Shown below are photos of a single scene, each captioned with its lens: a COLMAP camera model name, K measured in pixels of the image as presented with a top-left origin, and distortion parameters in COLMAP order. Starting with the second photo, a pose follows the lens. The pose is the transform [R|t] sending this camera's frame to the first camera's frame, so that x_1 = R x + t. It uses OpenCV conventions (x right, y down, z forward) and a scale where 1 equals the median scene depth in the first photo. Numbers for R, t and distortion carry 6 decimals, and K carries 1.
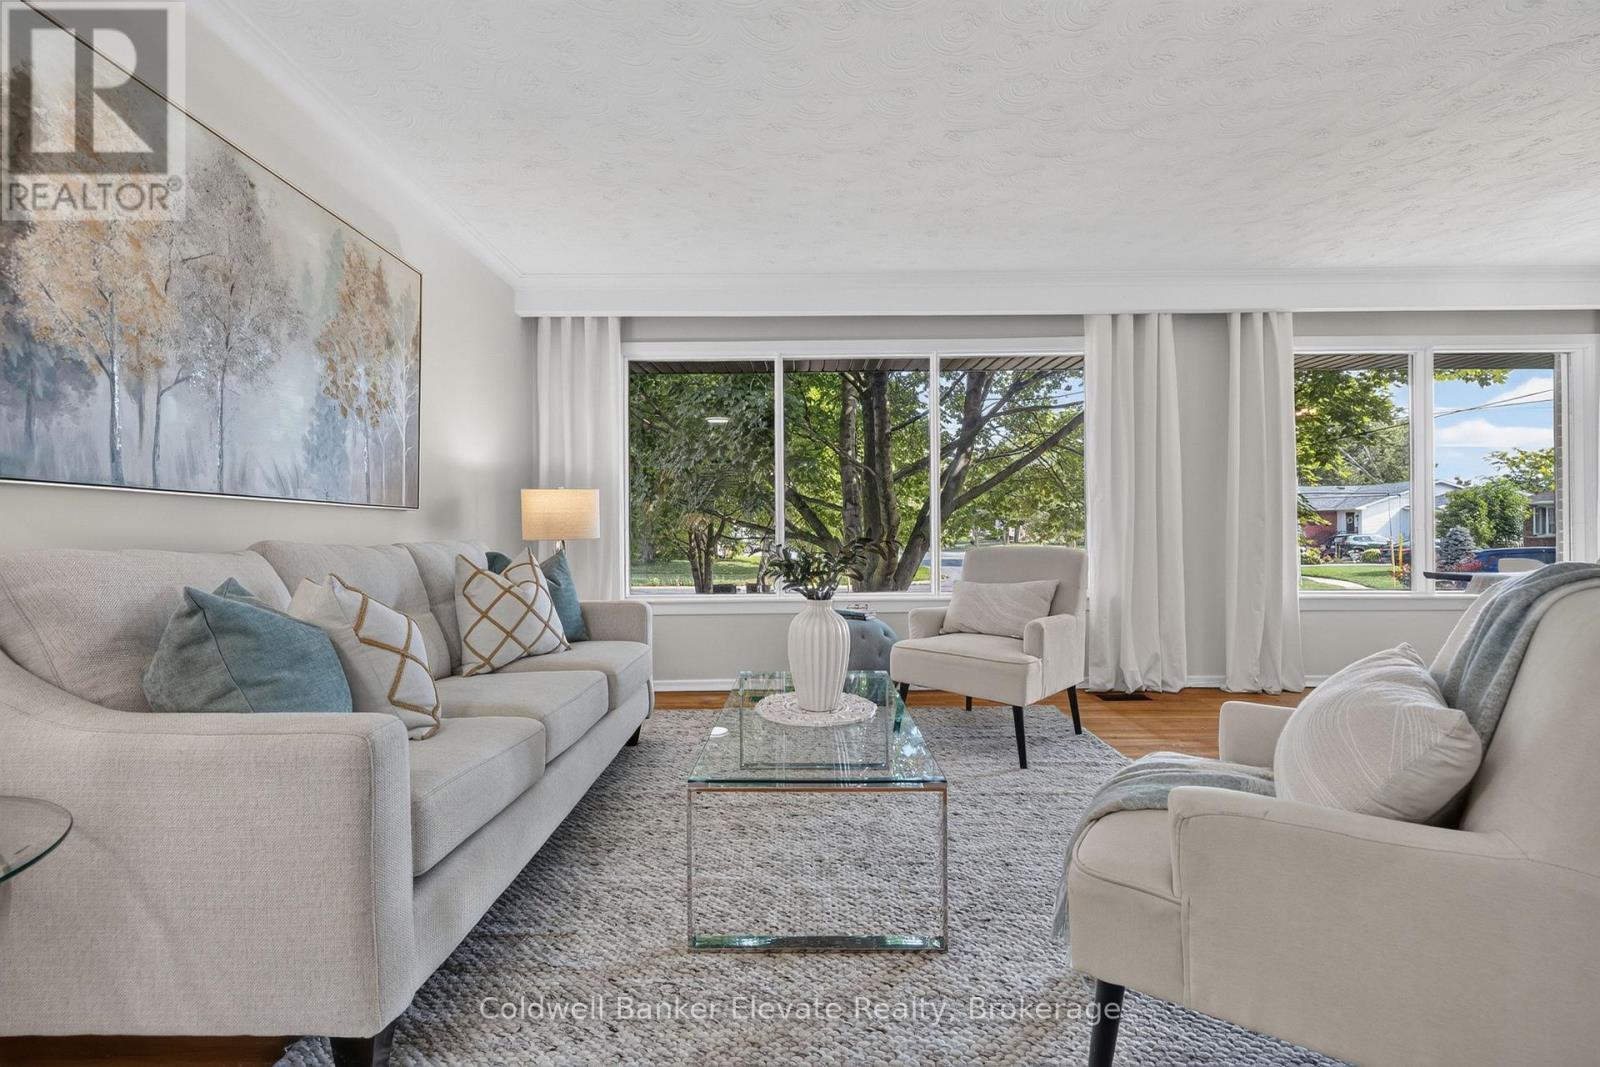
lens RADIAL K [[666.6, 0, 803.5], [0, 666.6, 528.5], [0, 0, 1]] dist [0.000640, -0.000074]
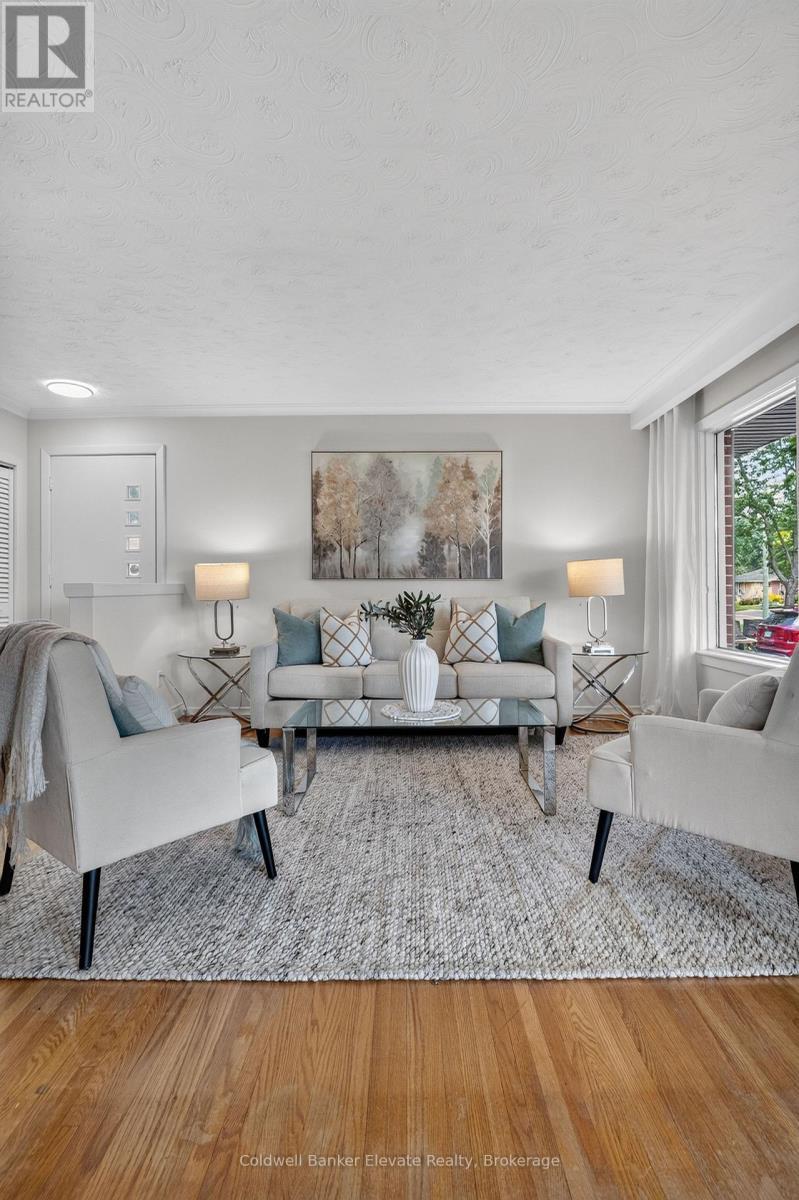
lens RADIAL K [[569.5, 0, 400.6], [0, 569.5, 582.4], [0, 0, 1]] dist [-0.003764, -0.000335]
pose [[-0.012559, -0.007114, -0.999896, 1.261027], [0.012869, 0.999891, -0.007276, -0.014364], [0.999838, -0.012959, -0.012466, 0.925764]]
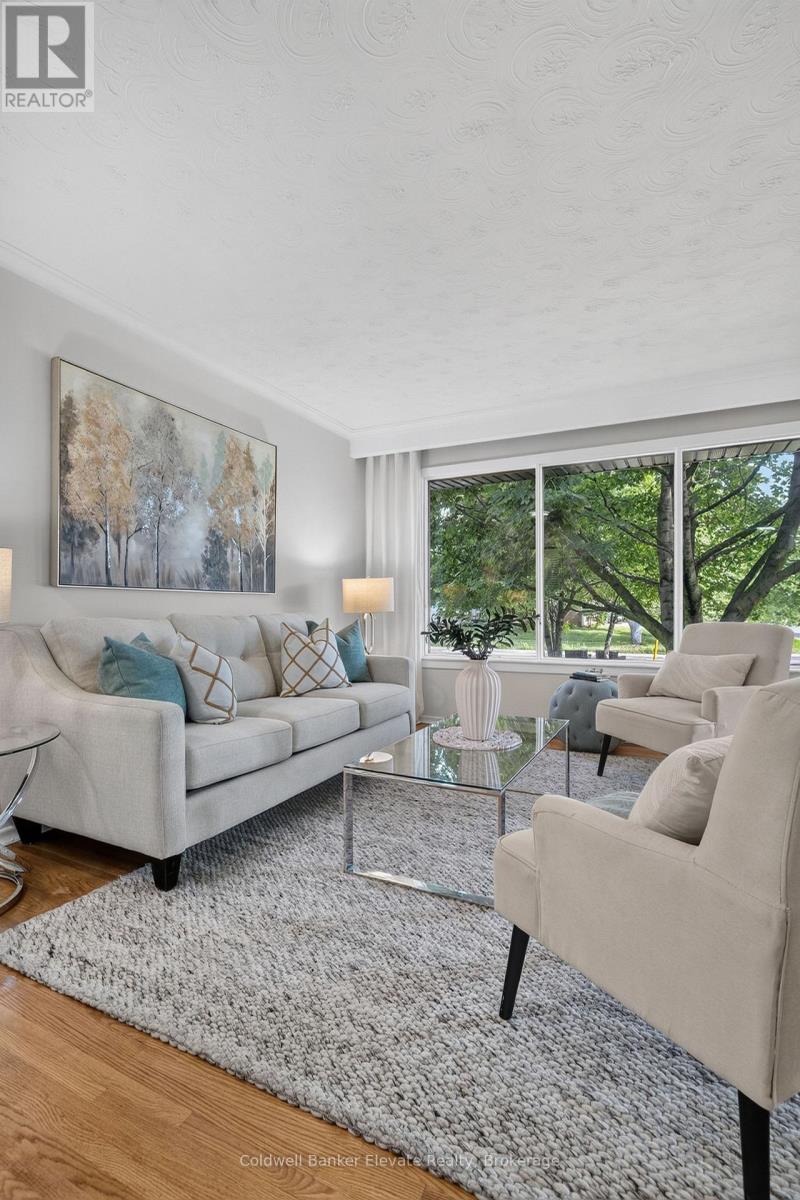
lens RADIAL K [[560.4, 0, 403.3], [0, 560.4, 610.6], [0, 0, 1]] dist [-0.009412, -0.000216]
pose [[0.897170, 0.006816, -0.441633, 0.370938], [0.000273, 0.999872, 0.015985, -0.011420], [0.441686, -0.014462, 0.897053, -0.093502]]
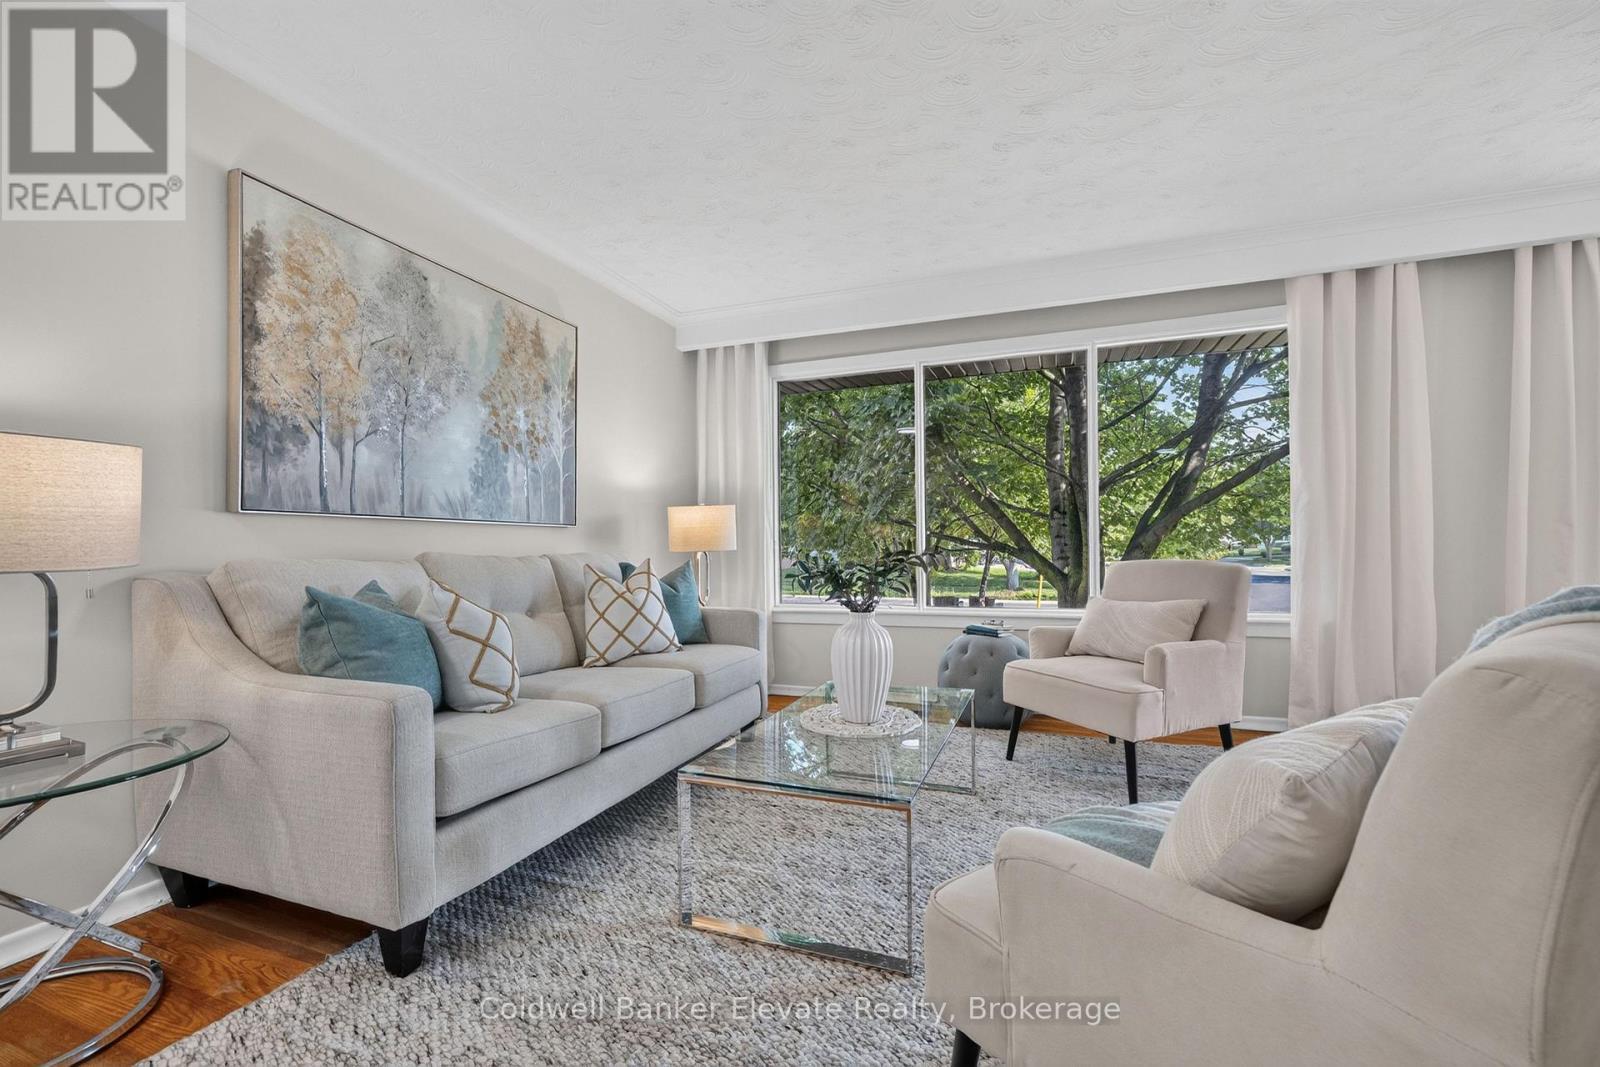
lens RADIAL K [[673.7, 0, 804.9], [0, 673.7, 545.4], [0, 0, 1]] dist [0.000175, -0.000383]
pose [[0.937214, -0.002081, -0.348750, 0.280176], [0.004975, 0.999960, 0.007403, -0.001049], [0.348720, -0.008673, 0.937187, 0.021786]]
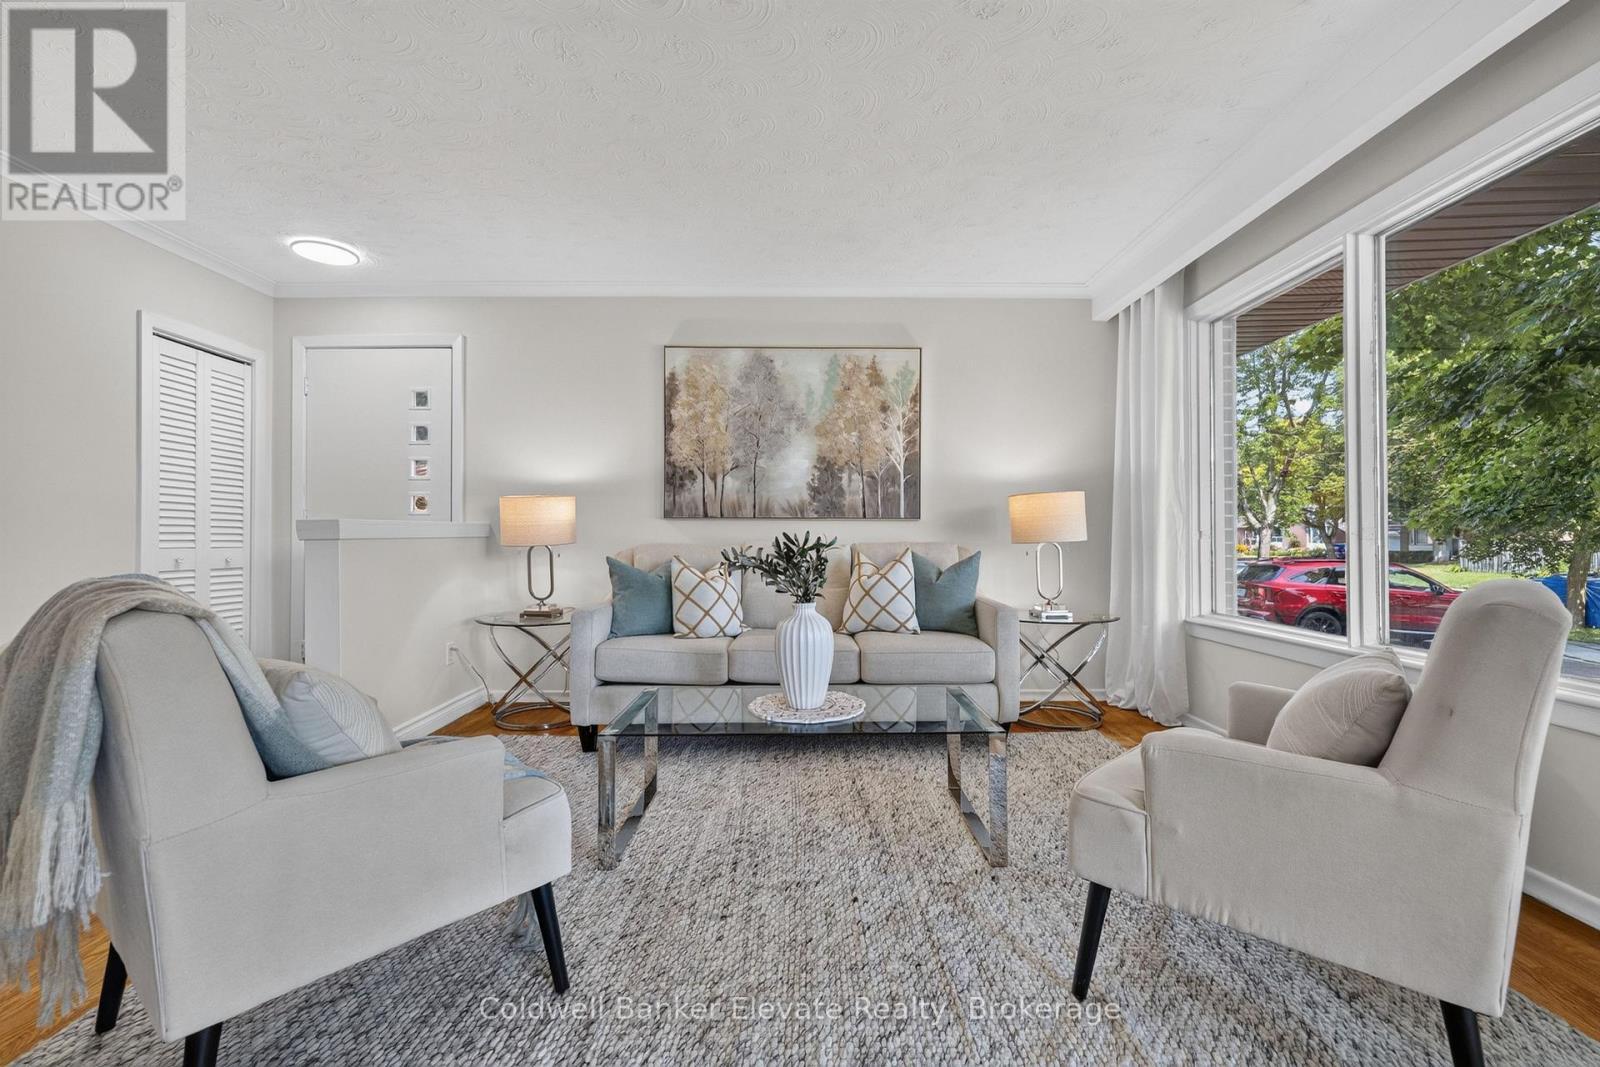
lens RADIAL K [[678.9, 0, 804.4], [0, 678.9, 527.0], [0, 0, 1]] dist [-0.000218, -0.000371]
pose [[0.007331, -0.008507, -0.999937, 1.035011], [0.007828, 0.999934, -0.008449, -0.003413], [0.999942, -0.007766, 0.007397, 0.940938]]
